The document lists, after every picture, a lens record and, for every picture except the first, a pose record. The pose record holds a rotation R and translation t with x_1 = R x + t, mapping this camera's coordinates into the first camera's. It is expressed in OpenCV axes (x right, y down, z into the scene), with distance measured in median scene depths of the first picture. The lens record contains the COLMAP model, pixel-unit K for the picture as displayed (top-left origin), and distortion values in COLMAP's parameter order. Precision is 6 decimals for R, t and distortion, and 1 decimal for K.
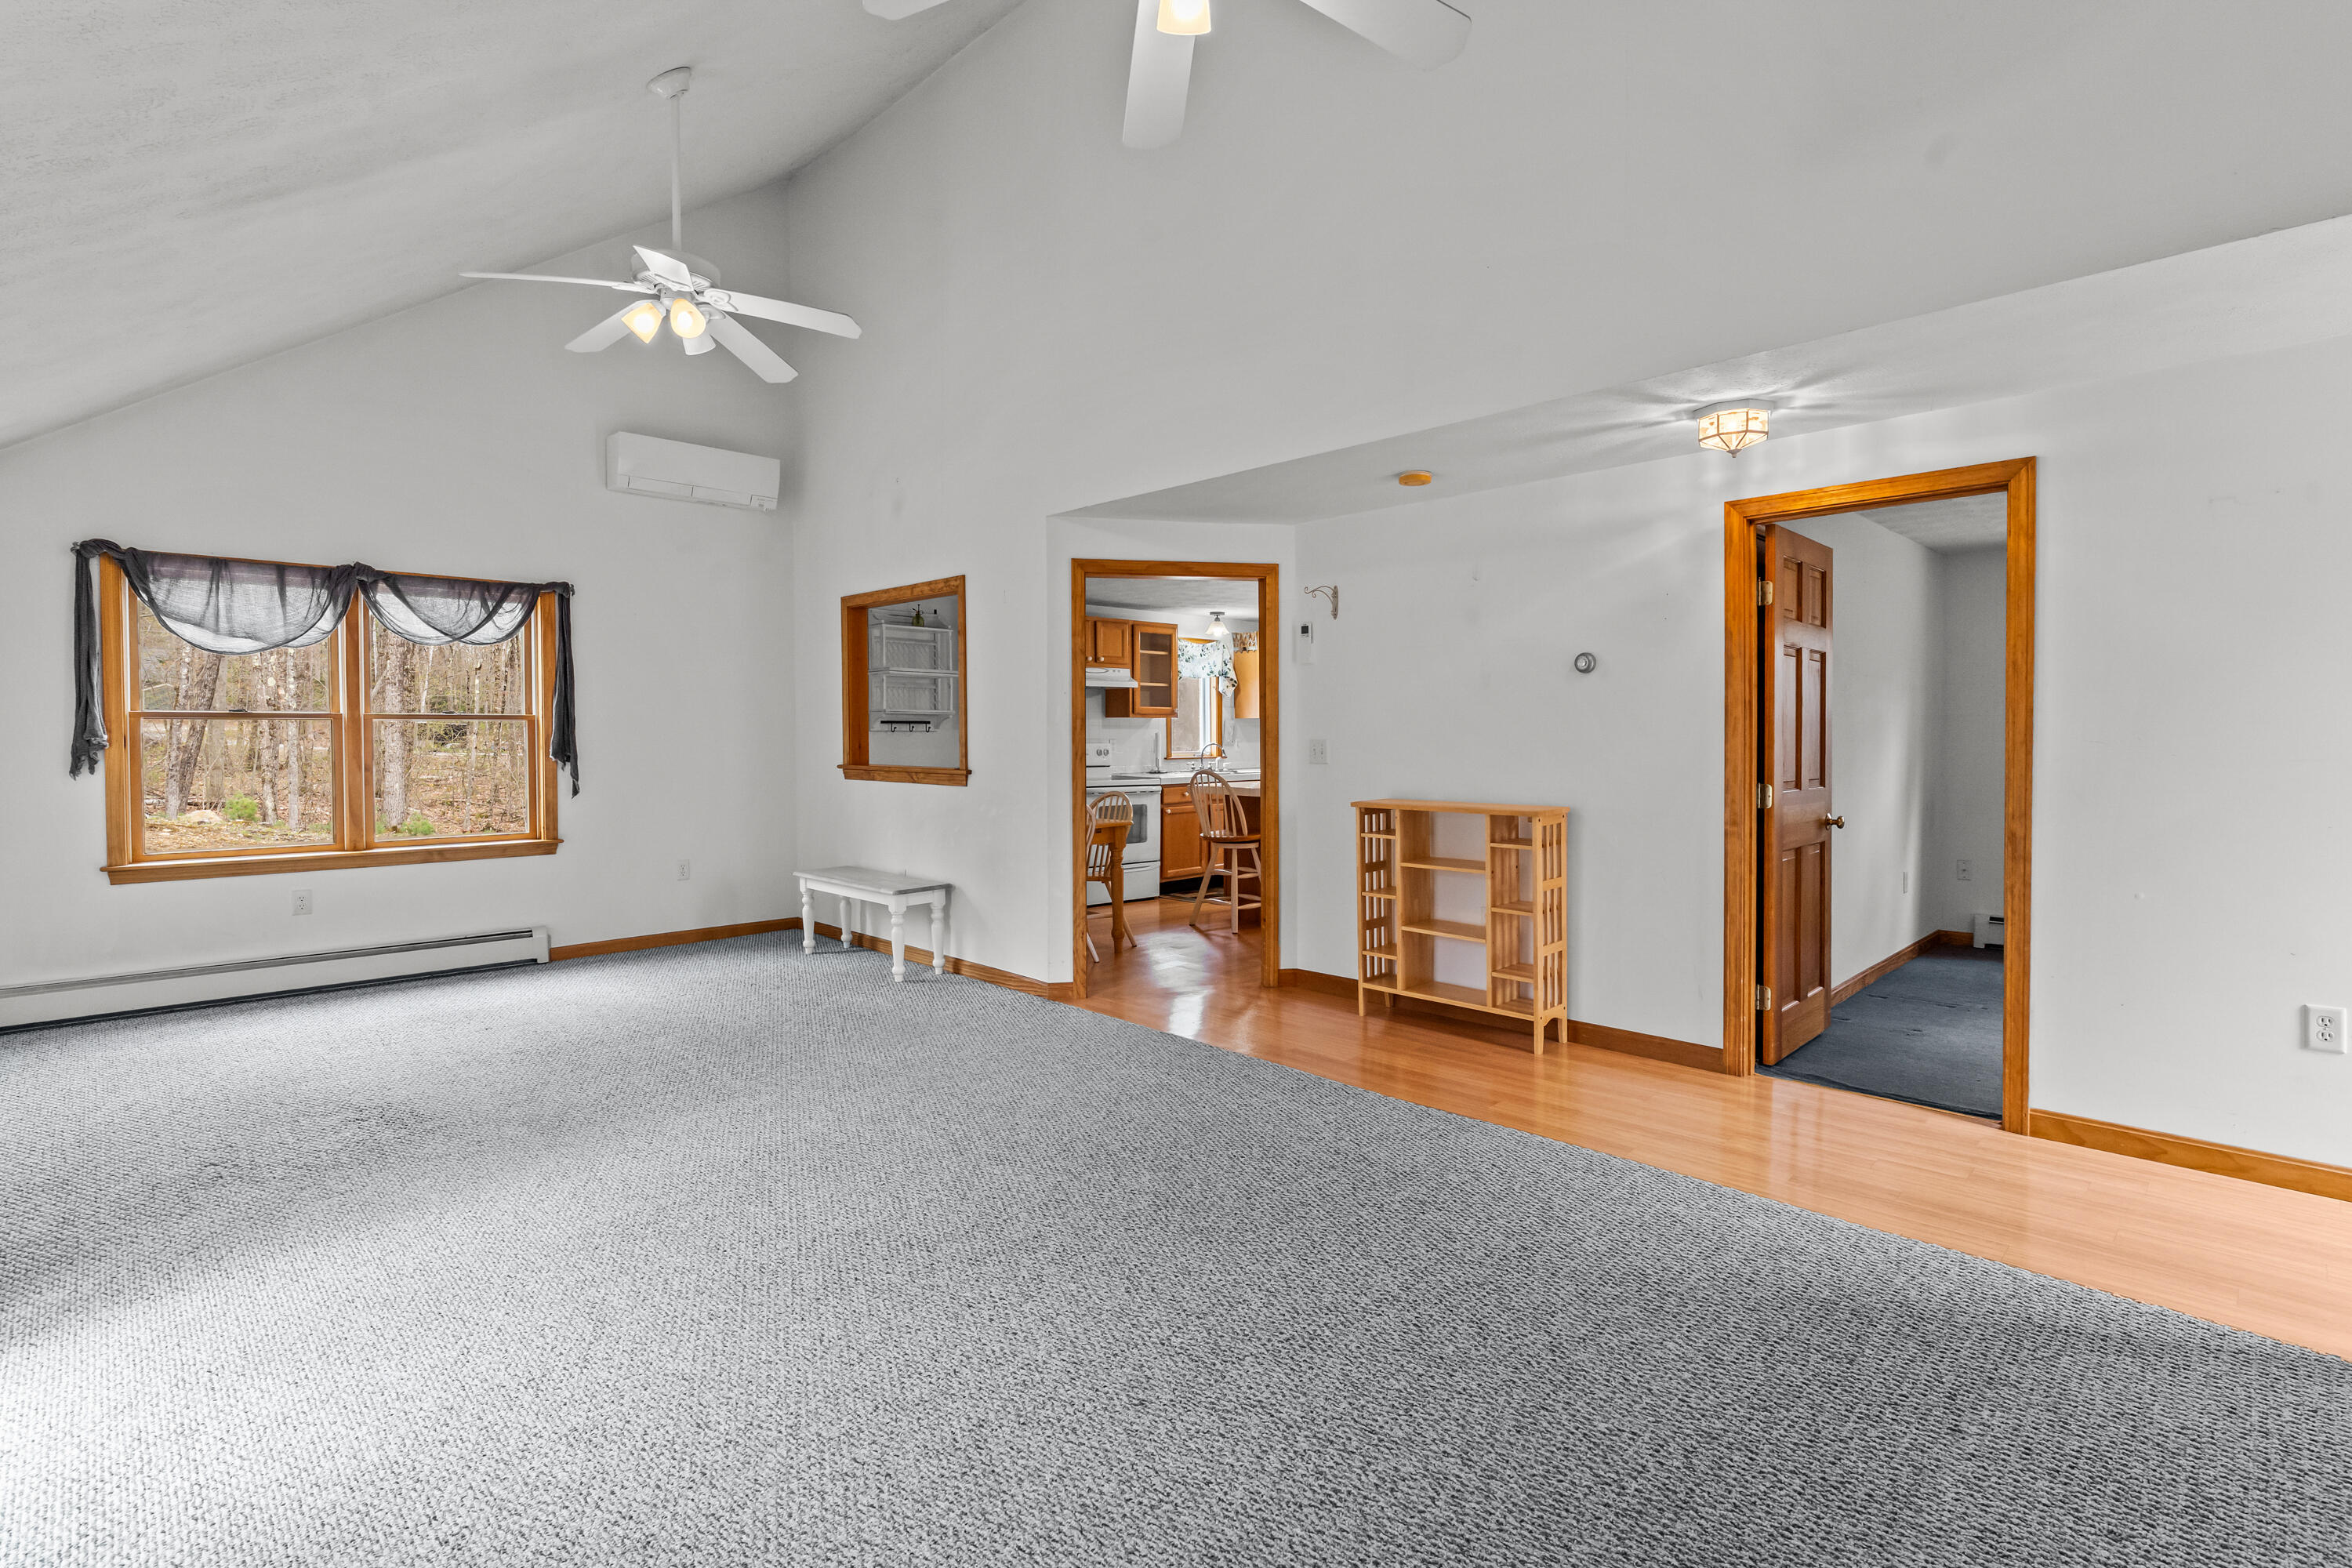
lens RADIAL K [[1136.9, 0, 1170.7], [0, 1136.9, 771.8], [0, 0, 1]] dist [0.000240, 0.000000]
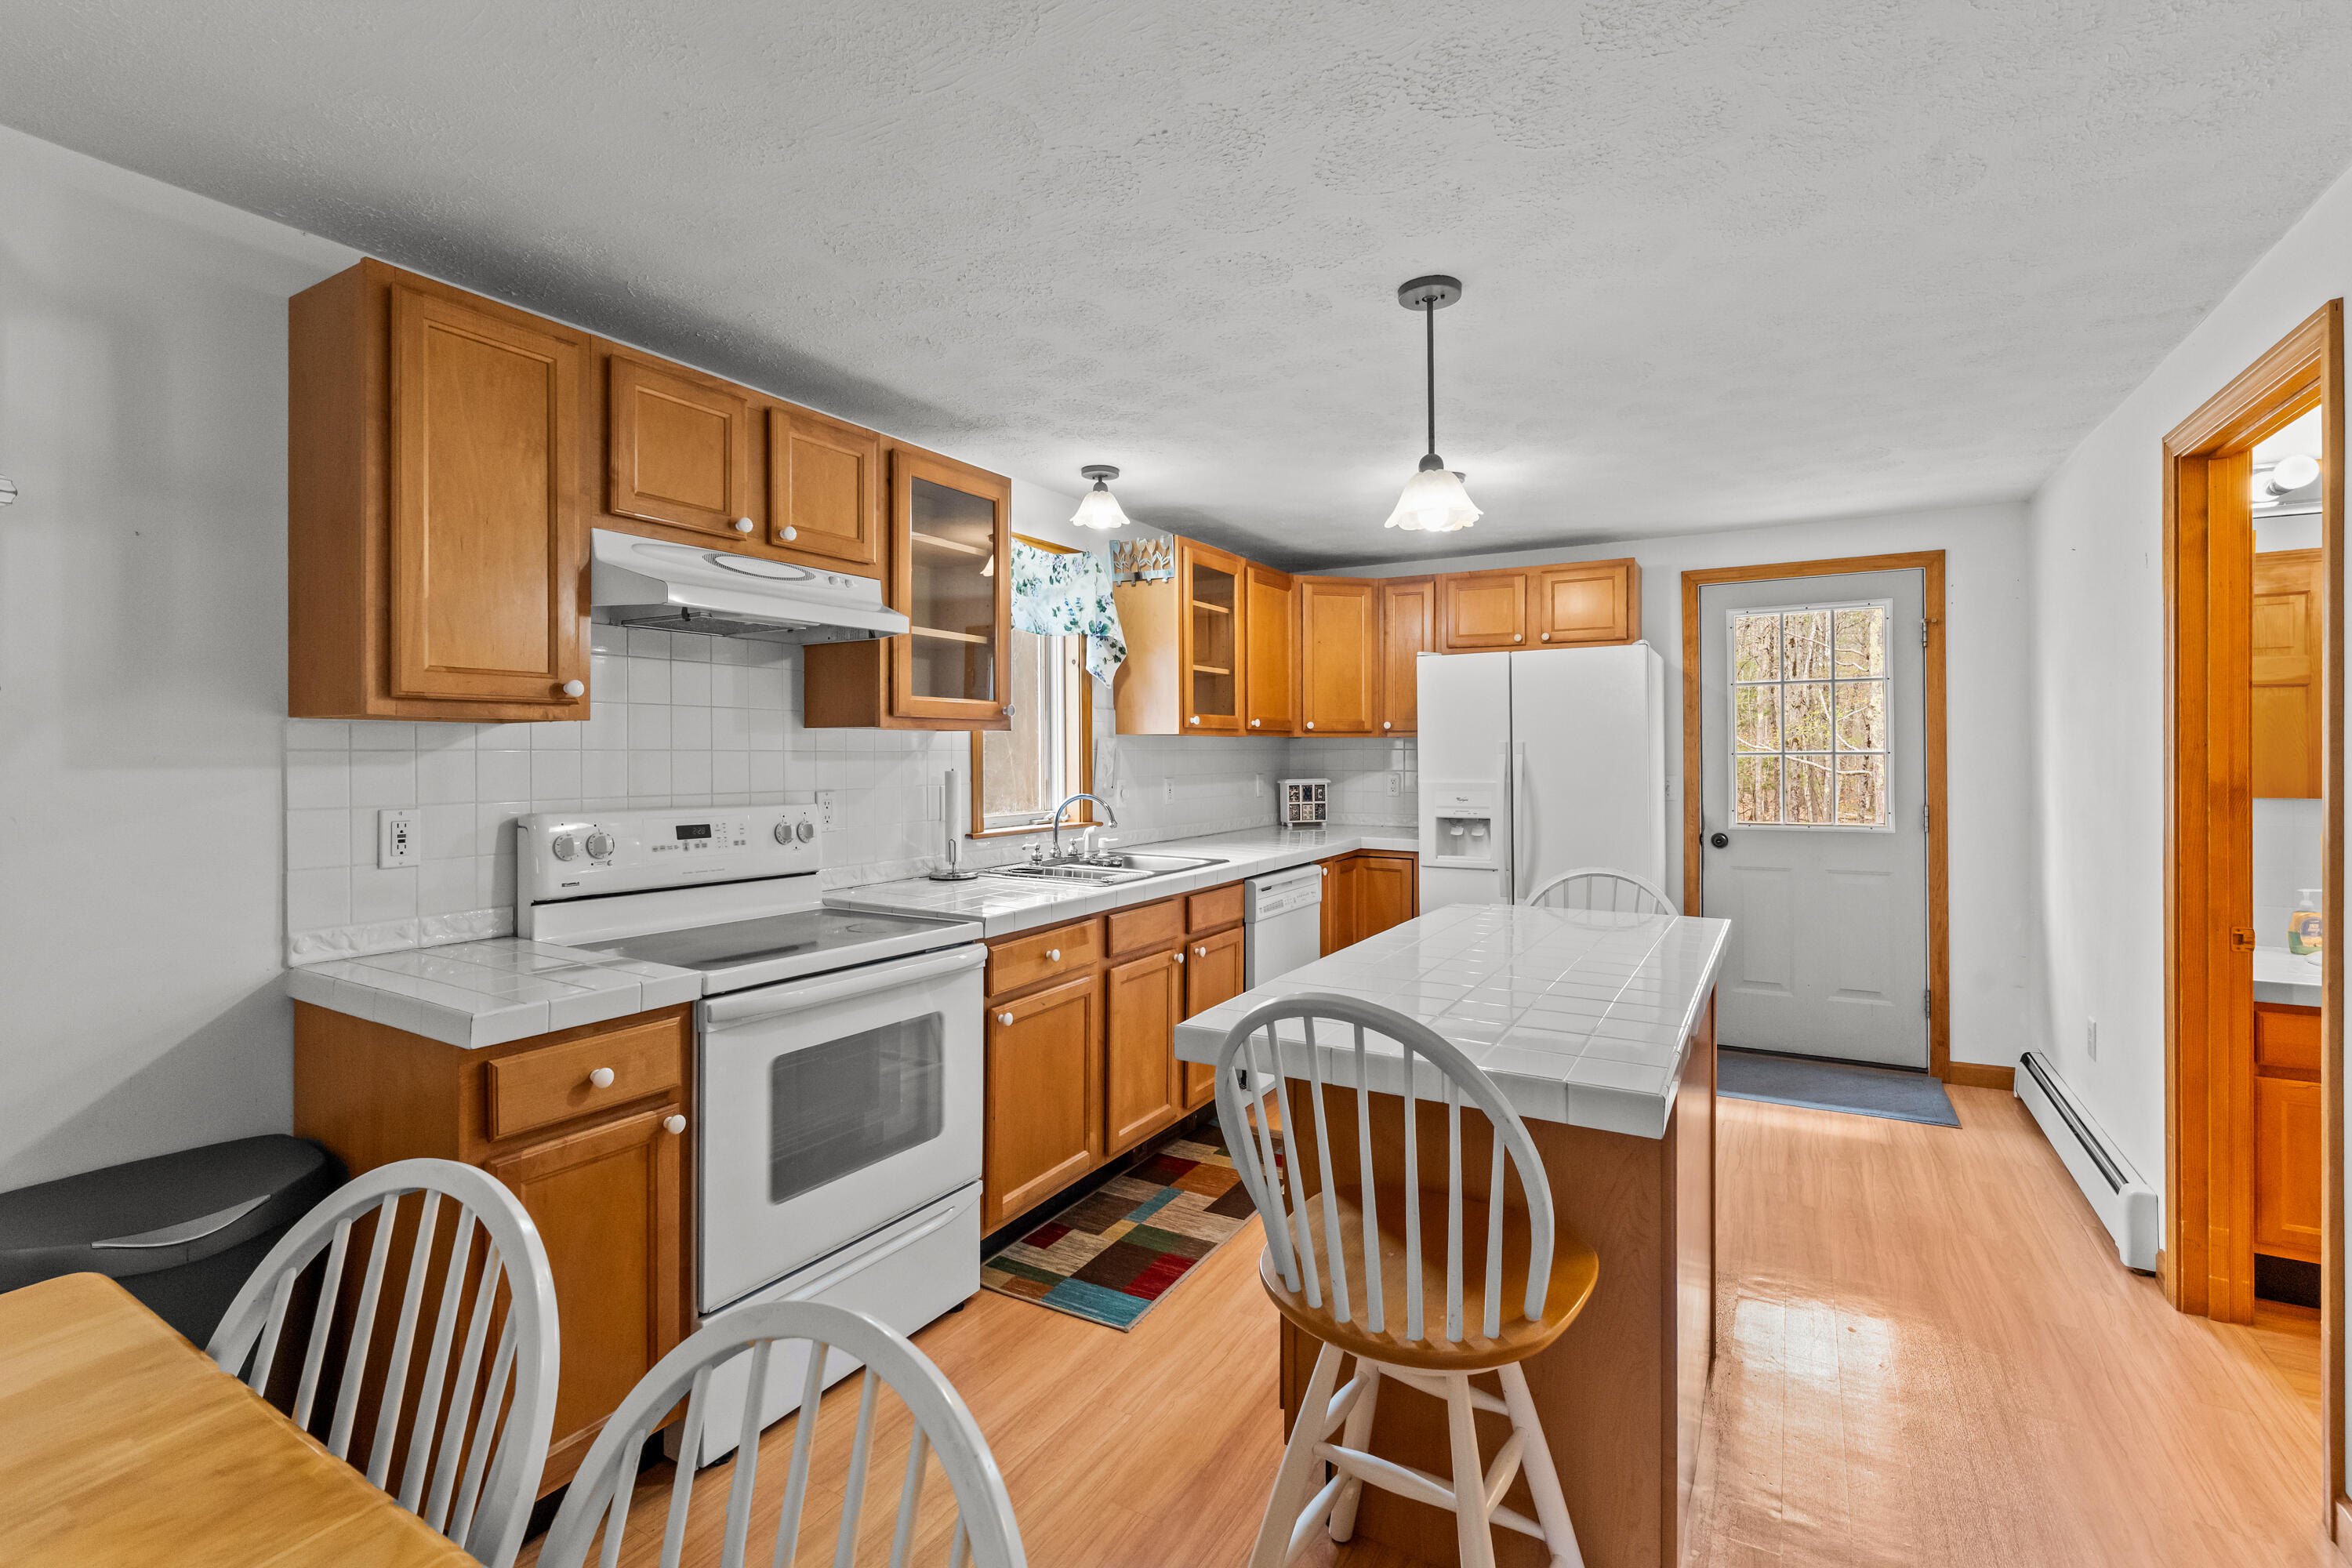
lens RADIAL K [[1052.6, 0, 1180.2], [0, 1052.6, 764.8], [0, 0, 1]] dist [-0.000696, 0.000672]
pose [[0.963697, 0.002080, 0.266989, -0.032627], [0.002694, 0.999843, -0.017513, -0.030443], [-0.266983, 0.017596, 0.963540, 0.662947]]
